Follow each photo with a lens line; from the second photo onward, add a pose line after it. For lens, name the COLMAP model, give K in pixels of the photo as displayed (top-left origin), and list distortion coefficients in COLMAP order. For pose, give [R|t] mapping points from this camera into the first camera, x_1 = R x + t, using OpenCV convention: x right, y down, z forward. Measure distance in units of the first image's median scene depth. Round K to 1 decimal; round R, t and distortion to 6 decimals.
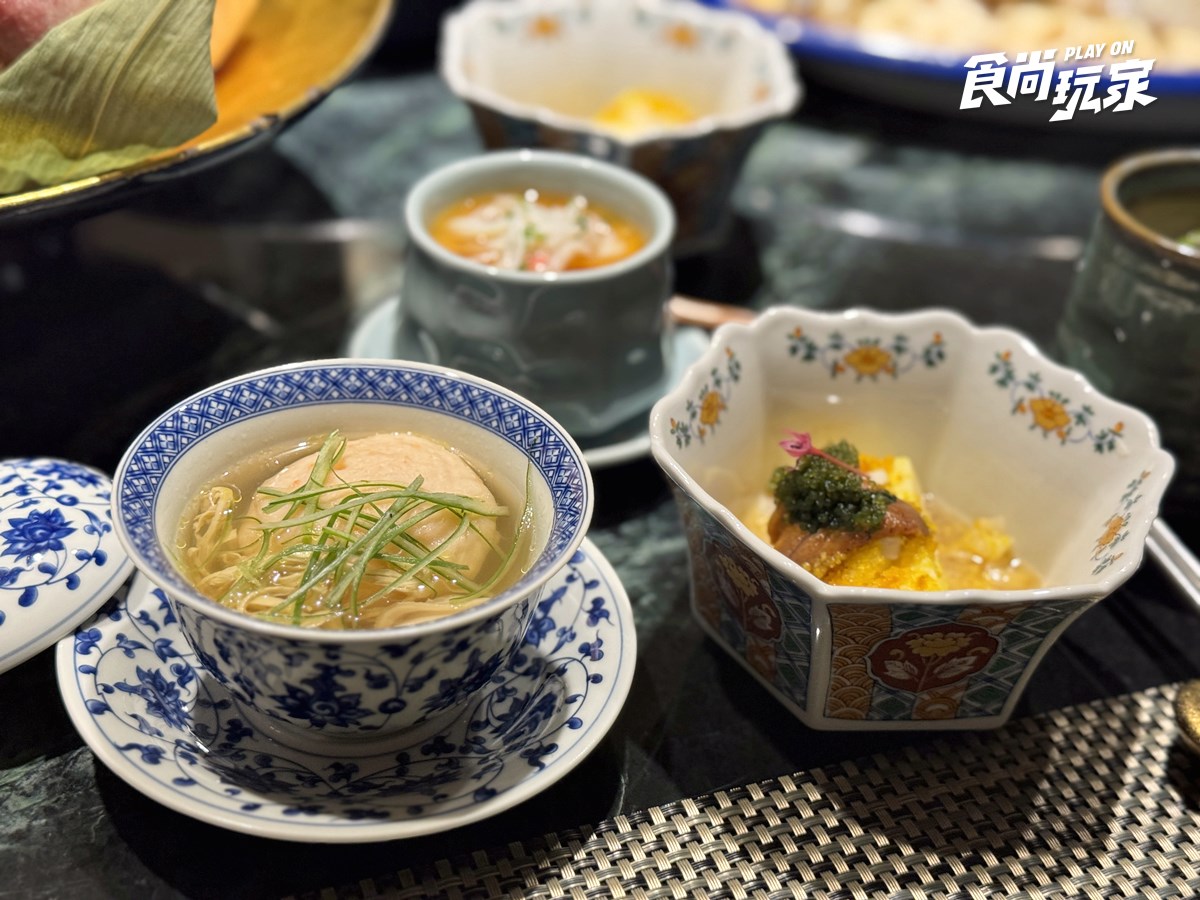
lens RADIAL K [[1666.2, 0, 600.0], [0, 1666.2, 450.0], [0, 0, 1]] dist [0.196526, -0.568917]
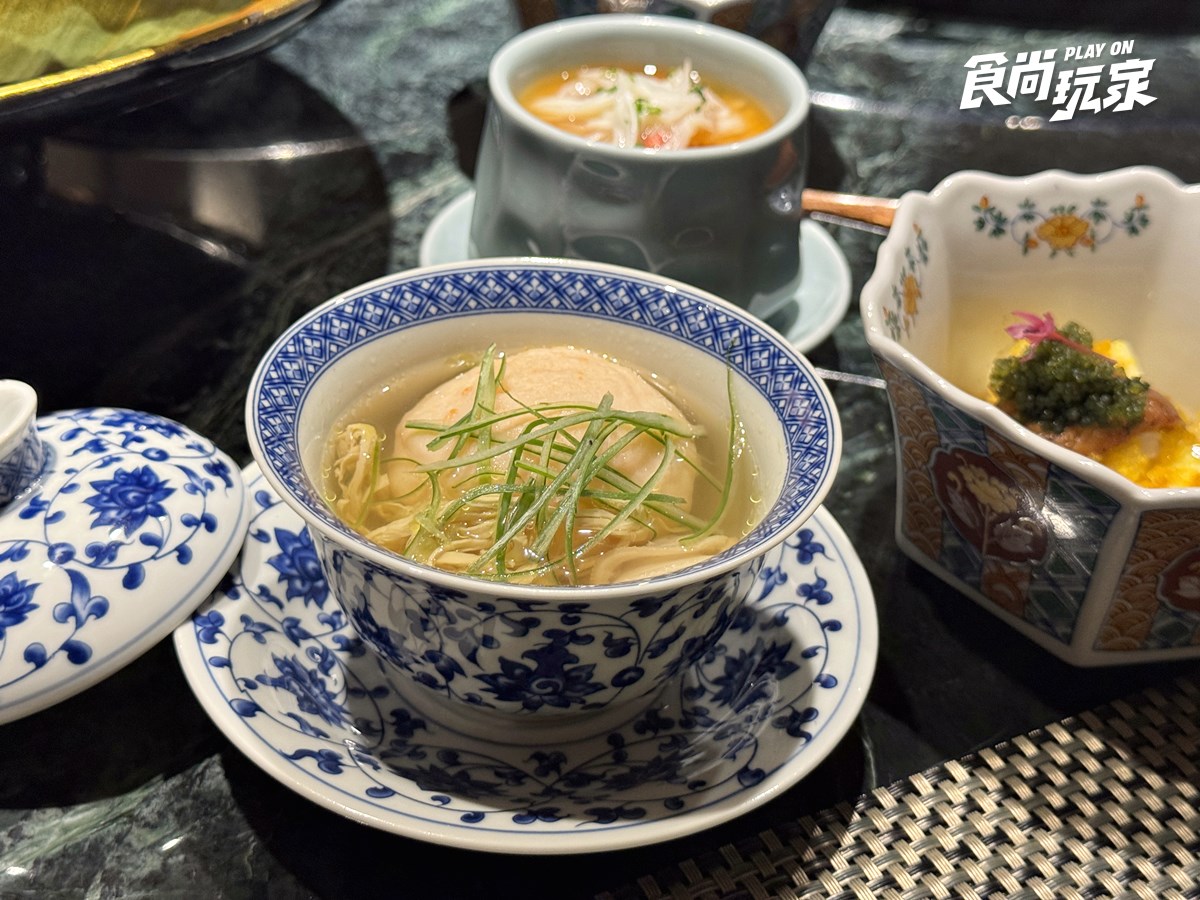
lens RADIAL K [[1681.5, 0, 600.0], [0, 1681.5, 450.0], [0, 0, 1]] dist [0.185187, -0.561481]
pose [[0.992829, -0.068951, 0.097658, -0.190986], [0.066287, 0.997341, 0.030270, 0.017757], [-0.099486, -0.023580, 0.994760, 0.186205]]
